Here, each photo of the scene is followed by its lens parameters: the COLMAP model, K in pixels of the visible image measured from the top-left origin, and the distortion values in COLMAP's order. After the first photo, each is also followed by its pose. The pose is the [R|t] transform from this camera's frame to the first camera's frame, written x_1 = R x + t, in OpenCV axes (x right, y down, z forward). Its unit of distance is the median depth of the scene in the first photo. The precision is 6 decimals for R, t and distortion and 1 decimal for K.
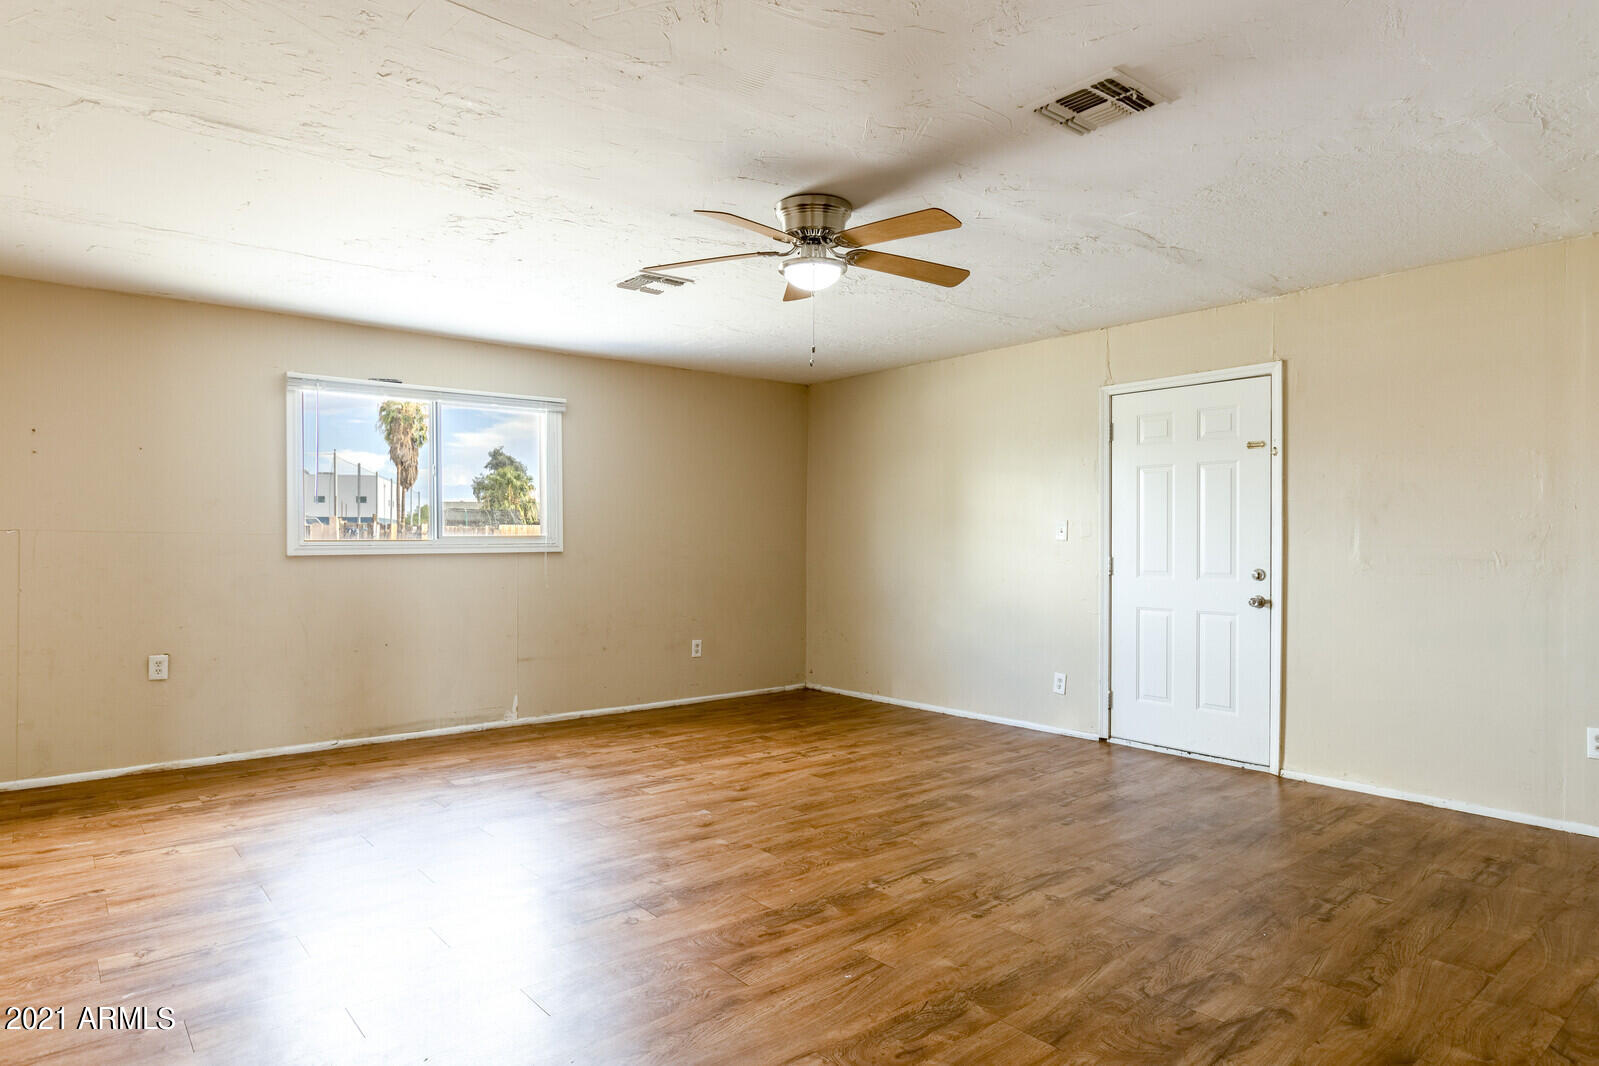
lens RADIAL K [[892.7, 0, 799.5], [0, 892.7, 533.0], [0, 0, 1]] dist [-0.002778, 0.001826]
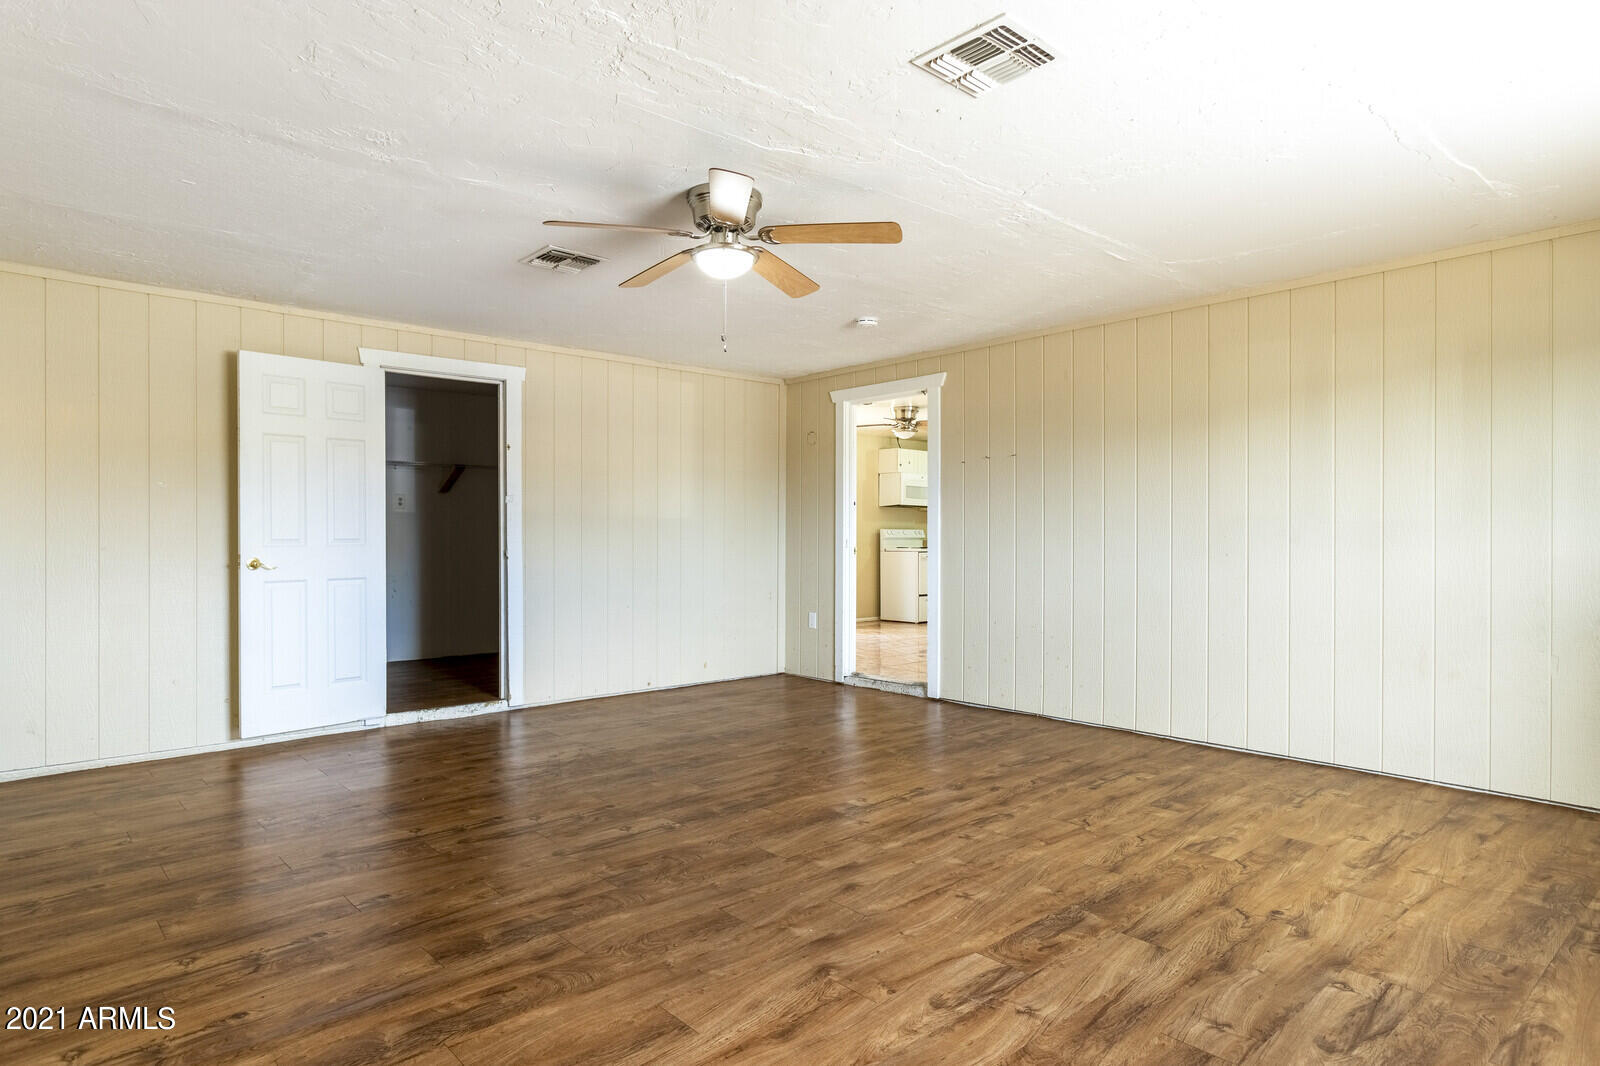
lens RADIAL K [[893.3, 0, 800.0], [0, 893.3, 533.0], [0, 0, 1]] dist [-0.002778, 0.001826]
pose [[-0.999575, -0.002471, -0.029037, -0.034811], [-0.002188, 0.999950, -0.009759, 0.020584], [0.029060, -0.009691, -0.999531, 1.721624]]
